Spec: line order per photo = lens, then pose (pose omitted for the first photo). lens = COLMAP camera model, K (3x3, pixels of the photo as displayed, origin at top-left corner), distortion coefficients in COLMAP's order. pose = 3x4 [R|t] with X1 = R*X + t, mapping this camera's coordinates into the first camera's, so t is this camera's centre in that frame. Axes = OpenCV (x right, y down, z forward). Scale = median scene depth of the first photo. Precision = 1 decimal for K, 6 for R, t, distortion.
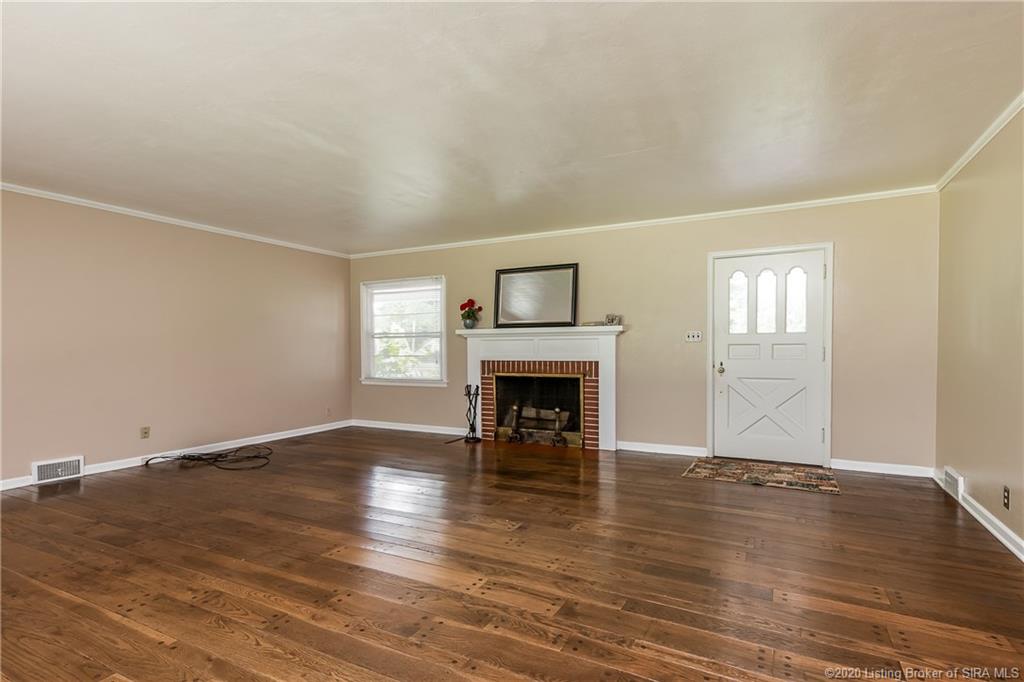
lens RADIAL K [[500.0, 0, 512.0], [0, 500.0, 341.0], [0, 0, 1]] dist [0.000485, 0.000290]
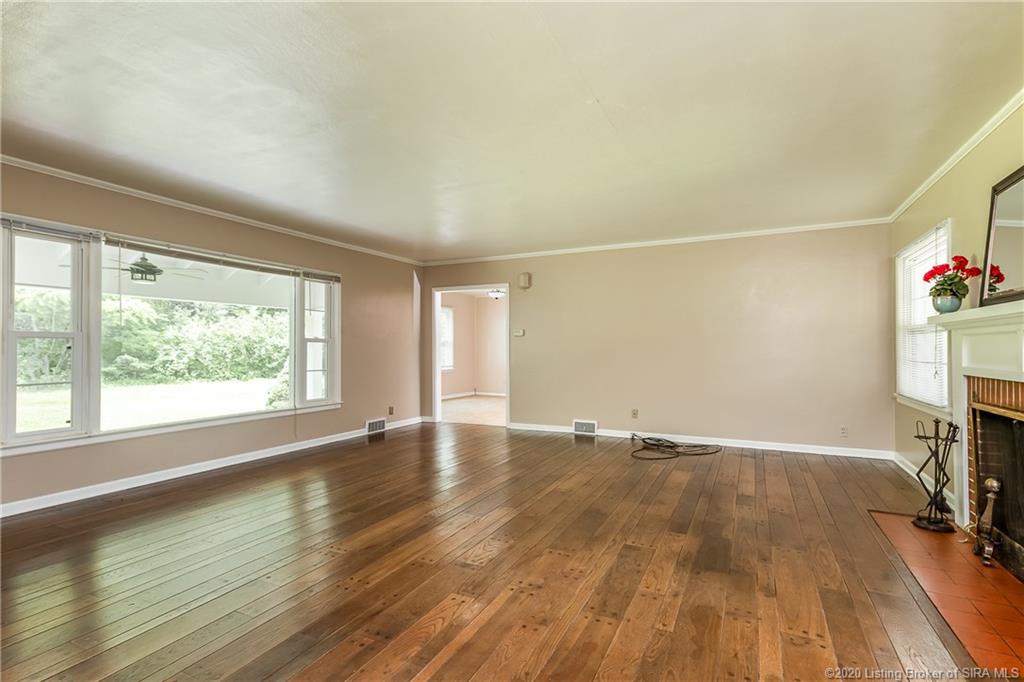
lens RADIAL K [[496.2, 0, 512.0], [0, 496.2, 341.0], [0, 0, 1]] dist [0.001322, 0.000074]
pose [[0.022303, -0.007786, -0.999721, 0.583229], [0.013687, 0.999878, -0.007481, 0.002377], [0.999658, -0.013516, 0.022407, 0.722784]]
